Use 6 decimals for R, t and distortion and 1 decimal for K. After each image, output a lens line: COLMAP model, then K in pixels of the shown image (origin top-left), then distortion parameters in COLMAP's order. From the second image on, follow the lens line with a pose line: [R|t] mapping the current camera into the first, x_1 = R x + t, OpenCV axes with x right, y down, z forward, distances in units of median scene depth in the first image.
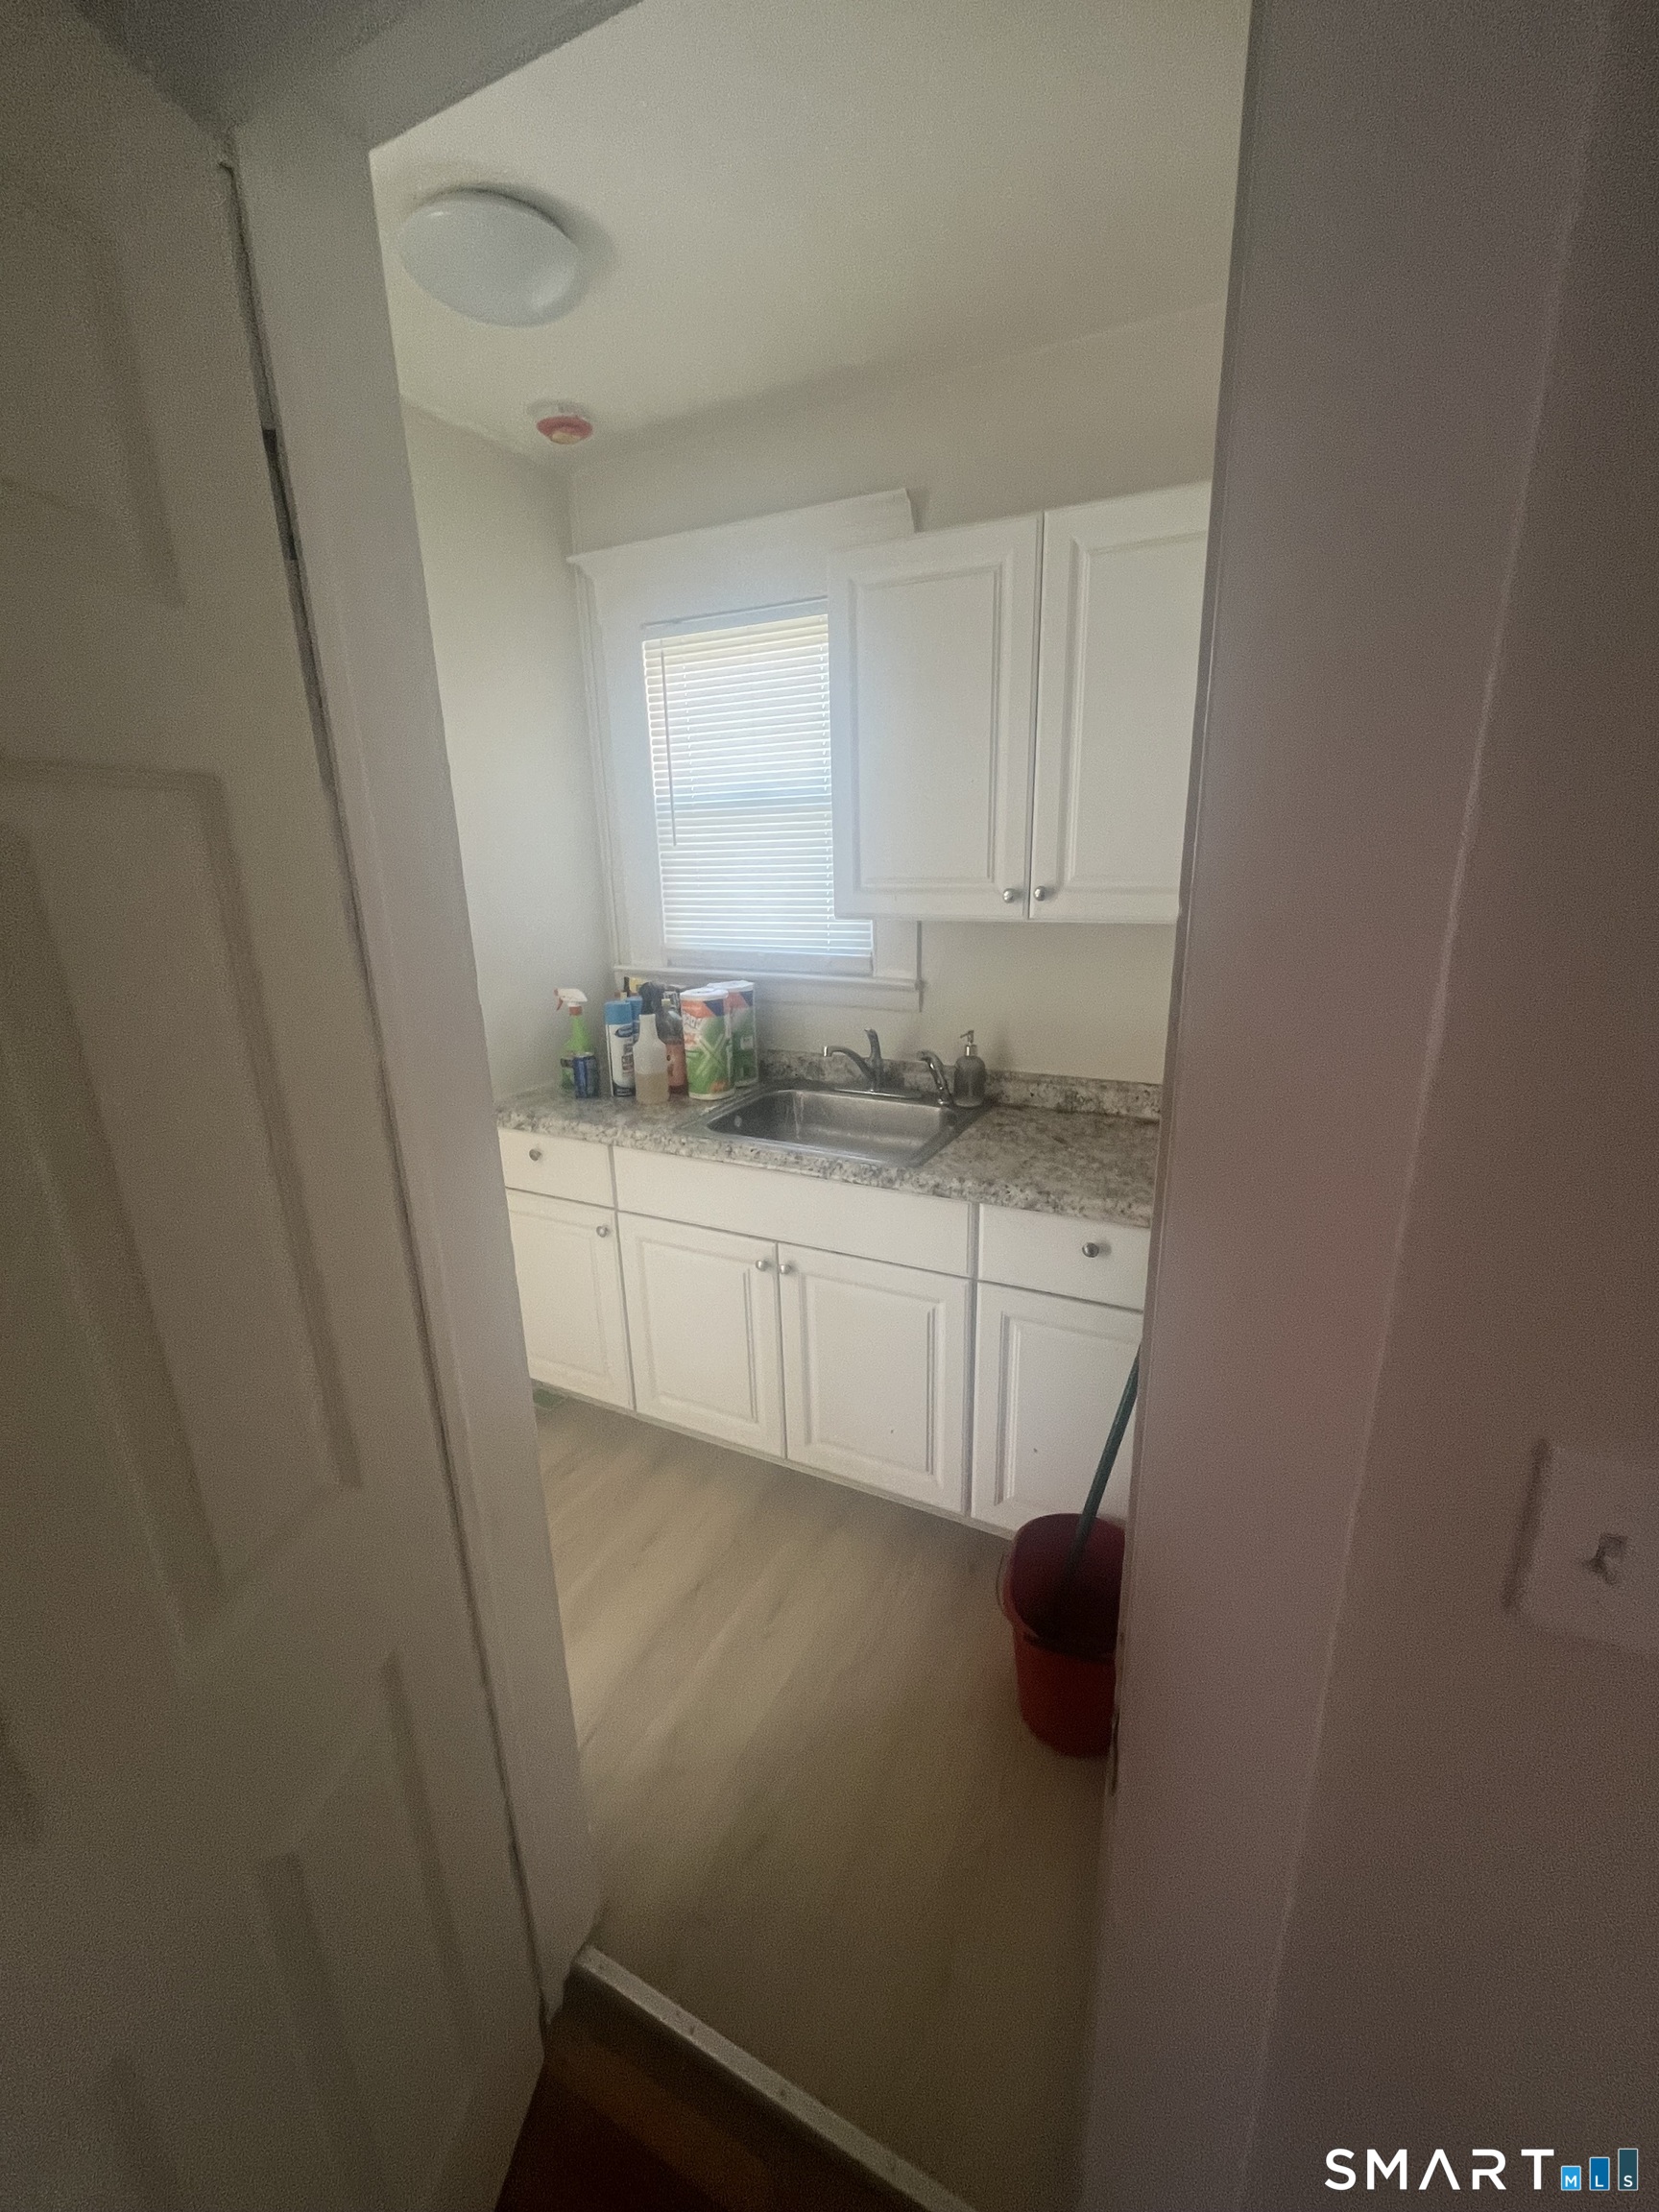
lens RADIAL K [[910.0, 0, 818.8], [0, 910.0, 1096.8], [0, 0, 1]] dist [0.018908, -0.000003]
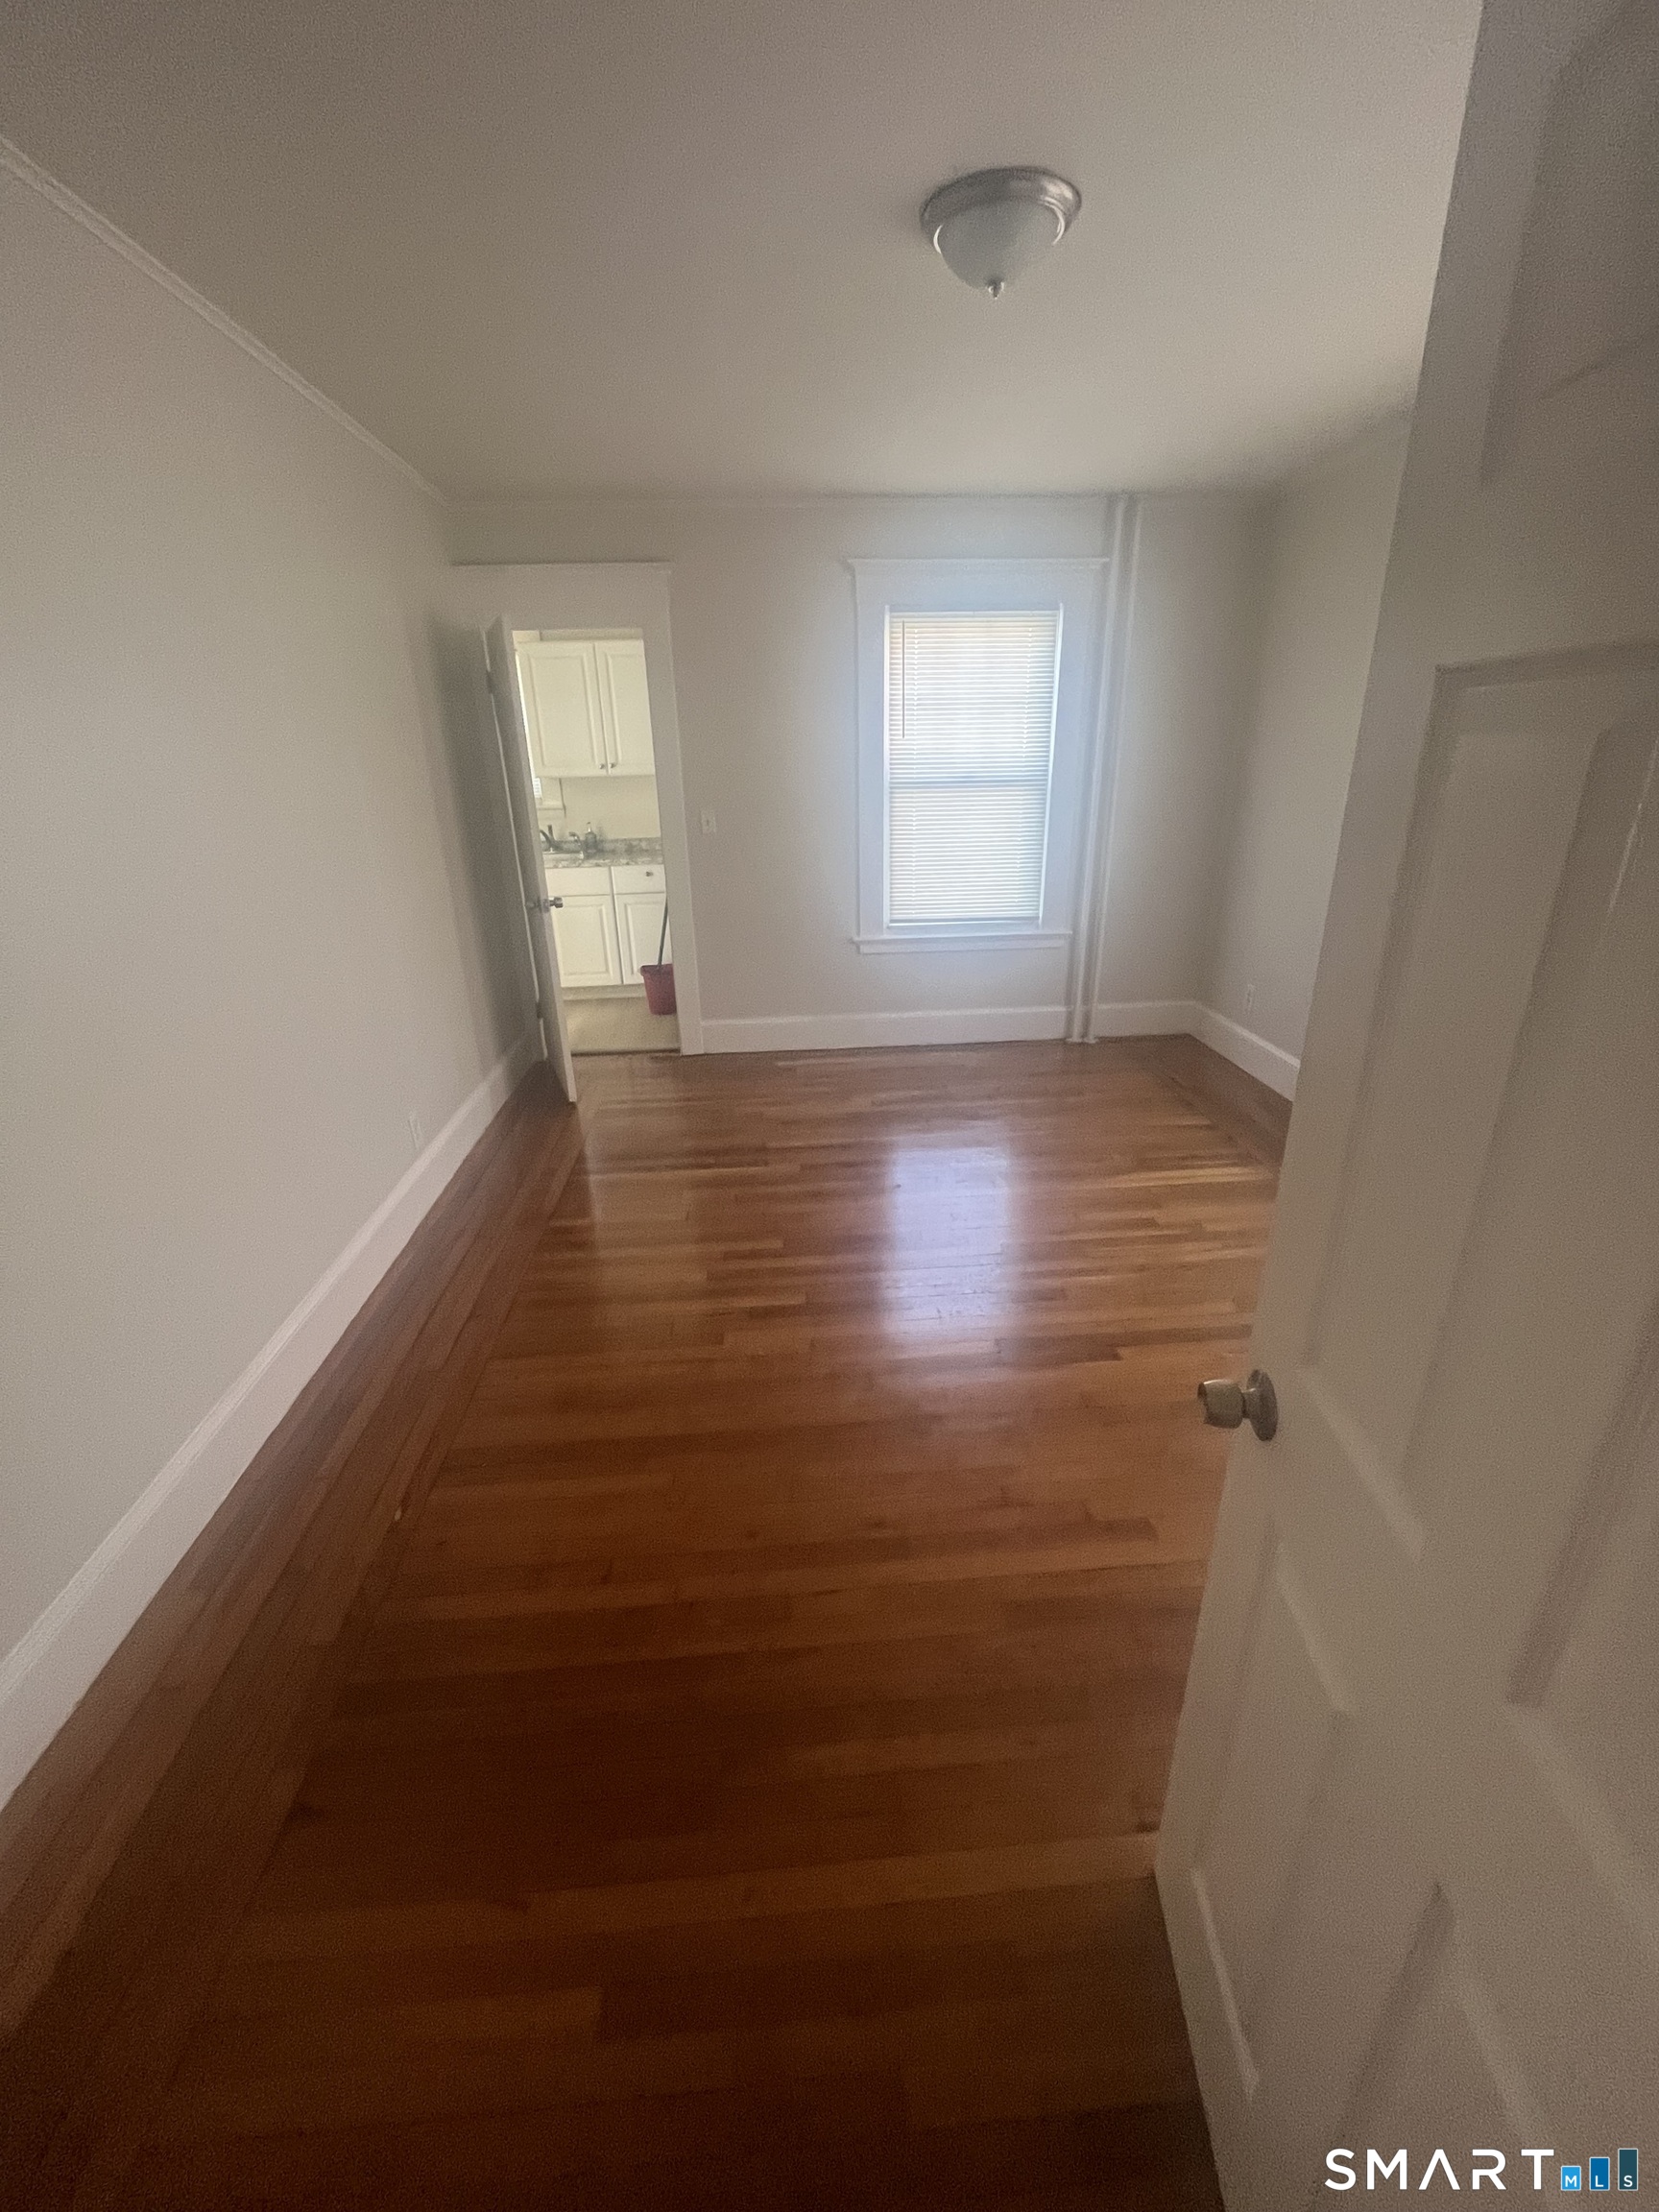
lens RADIAL K [[910.0, 0, 818.8], [0, 910.0, 1096.8], [0, 0, 1]] dist [0.018908, -0.000003]
pose [[0.853001, -0.179546, 0.490054, -0.848783], [0.144453, 0.983501, 0.108895, 0.624823], [-0.501521, -0.022098, 0.864863, -1.983691]]
